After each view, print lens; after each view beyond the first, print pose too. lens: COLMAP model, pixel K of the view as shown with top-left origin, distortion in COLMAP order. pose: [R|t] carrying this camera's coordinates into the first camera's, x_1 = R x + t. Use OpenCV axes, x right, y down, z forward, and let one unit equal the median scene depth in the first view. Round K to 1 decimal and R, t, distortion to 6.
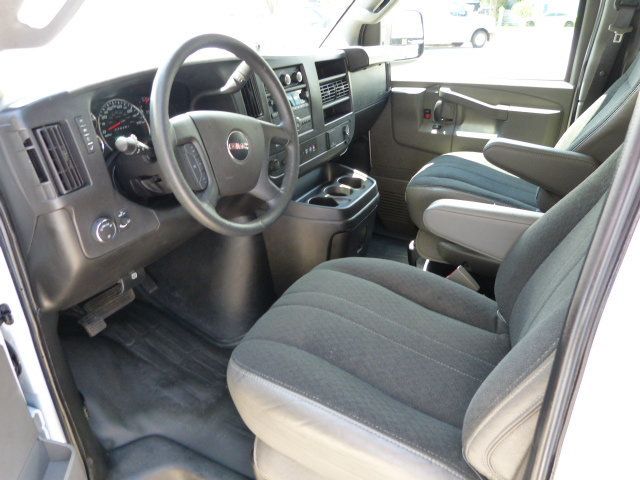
lens RADIAL K [[480.7, 0, 320.0], [0, 480.7, 240.0], [0, 0, 1]] dist [-0.032010, 0.026101]
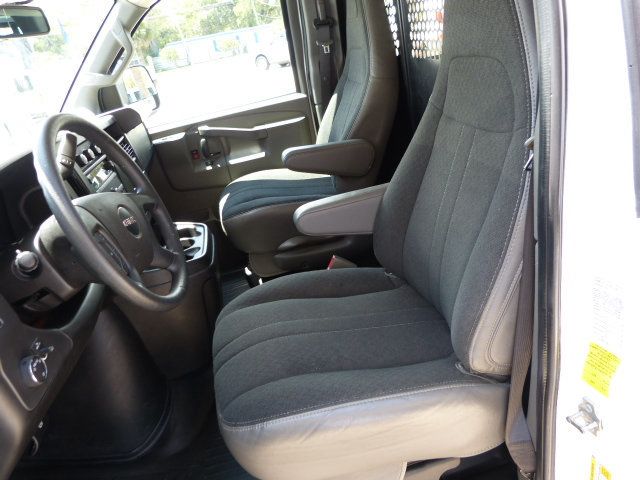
lens RADIAL K [[480.7, 0, 320.0], [0, 480.7, 240.0], [0, 0, 1]] dist [-0.032010, 0.026101]
pose [[0.772959, -0.381619, 0.506853, -0.187877], [0.424719, 0.904706, 0.033467, -0.019154], [-0.471325, 0.189401, 0.861382, 0.020036]]
